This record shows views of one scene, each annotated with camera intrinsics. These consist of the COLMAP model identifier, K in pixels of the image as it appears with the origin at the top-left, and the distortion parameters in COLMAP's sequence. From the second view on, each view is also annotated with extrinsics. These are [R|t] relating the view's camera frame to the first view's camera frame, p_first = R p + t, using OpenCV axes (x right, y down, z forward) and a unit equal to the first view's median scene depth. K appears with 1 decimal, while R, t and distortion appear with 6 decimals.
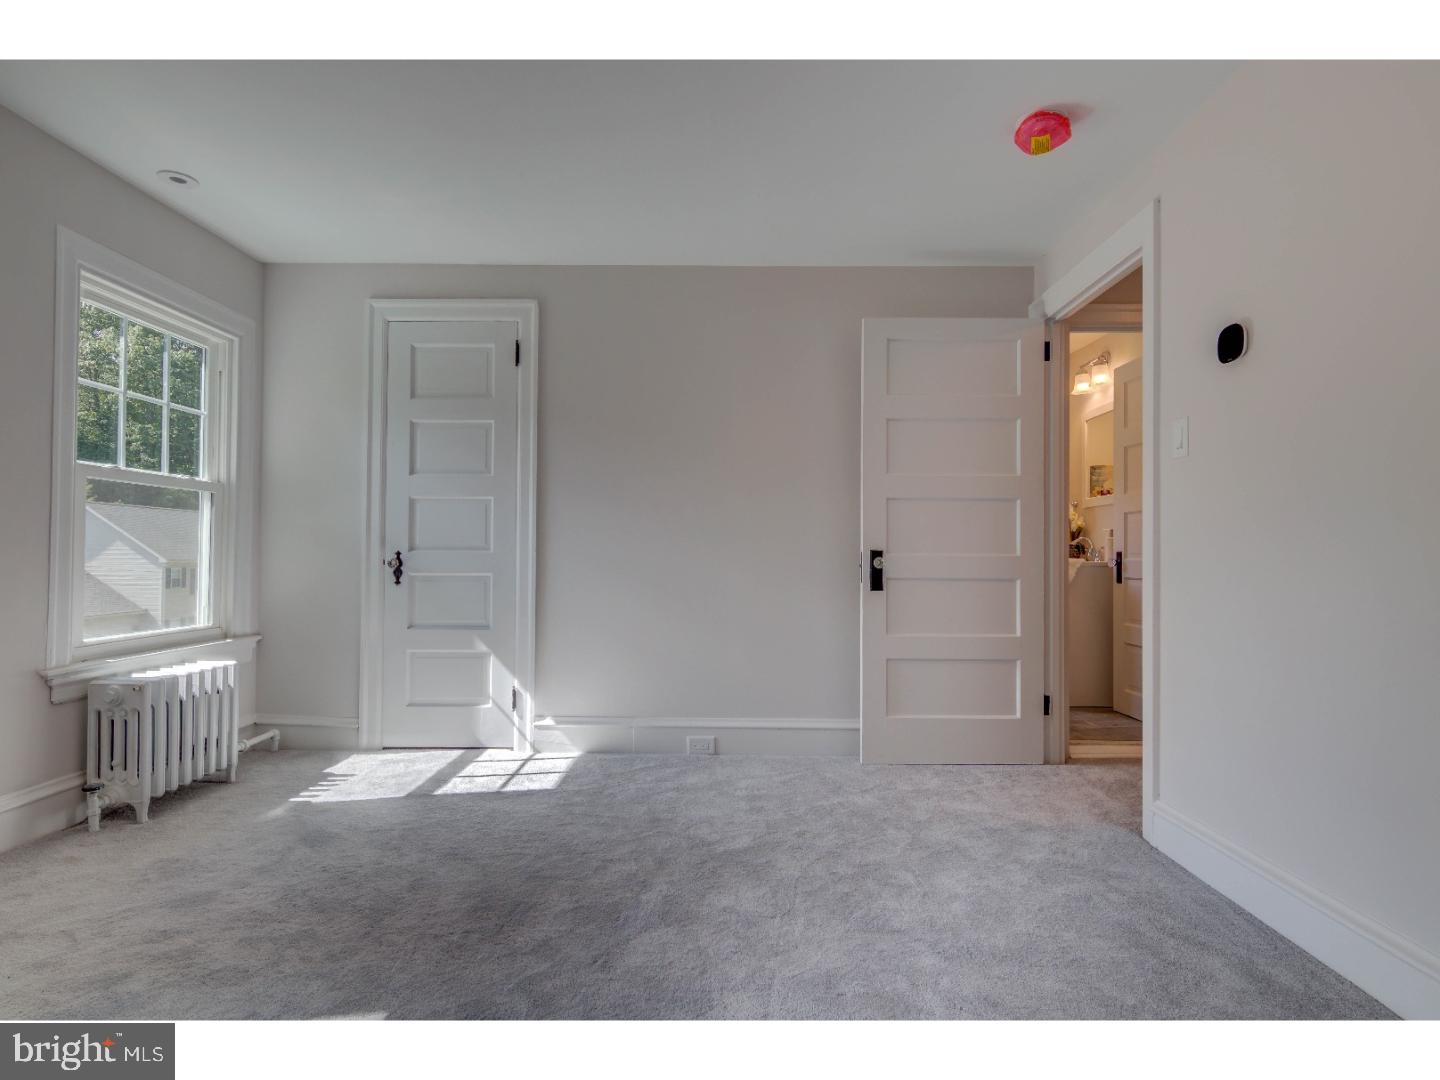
lens RADIAL K [[726.3, 0, 720.5], [0, 726.3, 544.7], [0, 0, 1]] dist [0.015201, -0.012444]
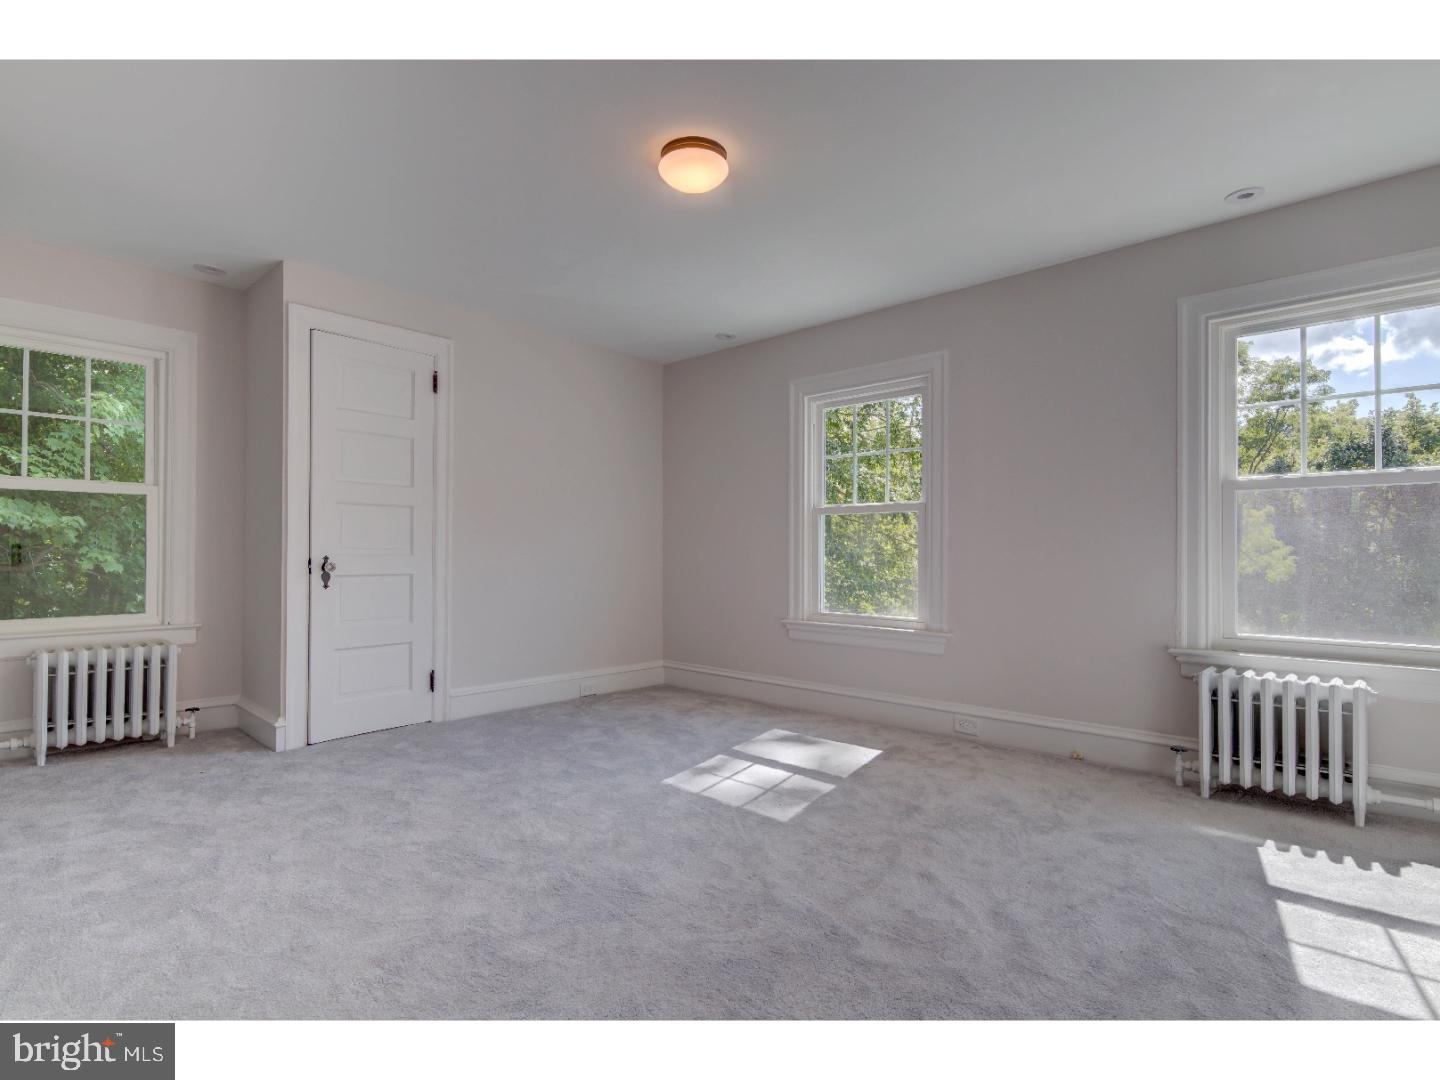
lens RADIAL K [[726.3, 0, 720.5], [0, 726.3, 544.7], [0, 0, 1]] dist [0.015201, -0.012444]
pose [[-0.669097, -0.024275, -0.742778, 0.477218], [0.004726, 0.999307, -0.036917, 0.025691], [0.743160, -0.028211, -0.668519, 1.061169]]
